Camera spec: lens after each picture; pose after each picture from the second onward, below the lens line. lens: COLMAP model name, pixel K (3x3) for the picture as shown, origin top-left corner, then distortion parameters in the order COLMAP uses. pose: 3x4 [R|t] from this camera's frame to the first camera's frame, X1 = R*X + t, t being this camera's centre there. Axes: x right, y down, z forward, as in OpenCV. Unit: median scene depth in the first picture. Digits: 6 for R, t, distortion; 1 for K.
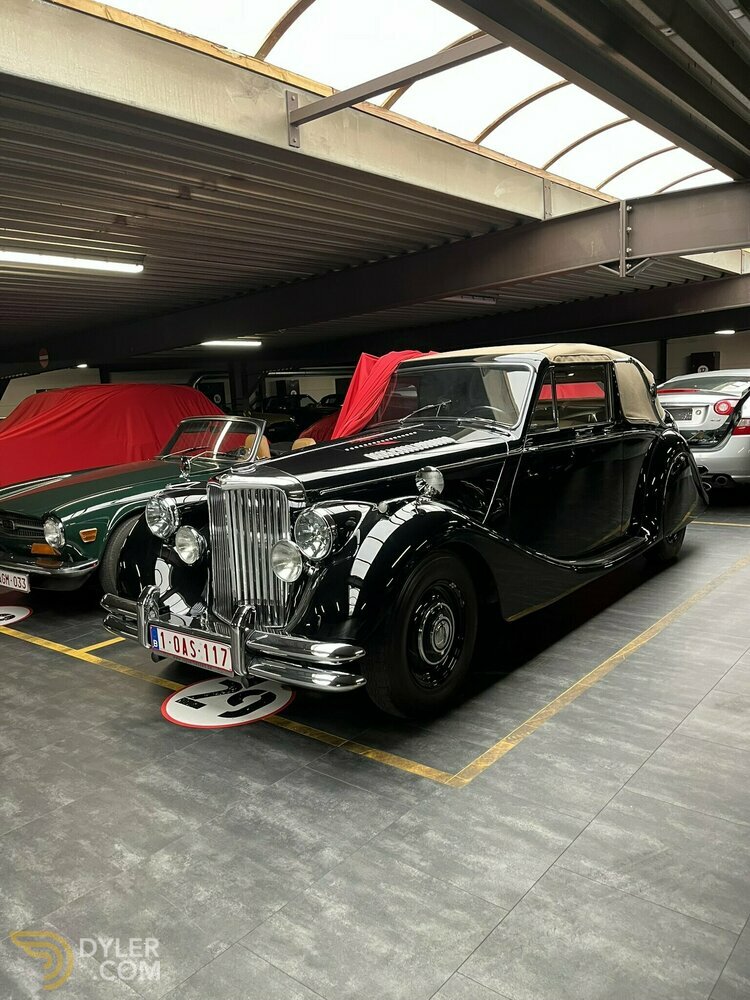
lens RADIAL K [[767.2, 0, 370.4], [0, 767.2, 504.8], [0, 0, 1]] dist [0.033226, -0.031017]
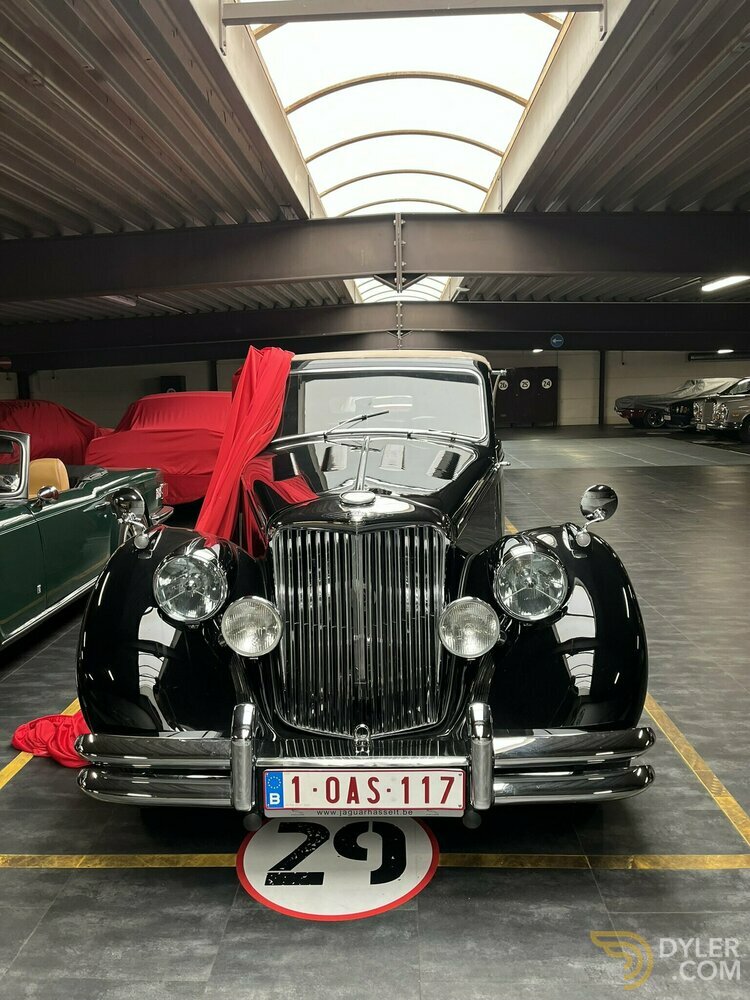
lens RADIAL K [[767.2, 0, 376.8], [0, 767.2, 494.8], [0, 0, 1]] dist [0.033226, -0.031017]
pose [[0.791386, -0.048581, 0.609384, -0.581598], [0.071190, 0.997379, -0.012940, -0.043619], [-0.607158, 0.053623, 0.792770, 0.471283]]
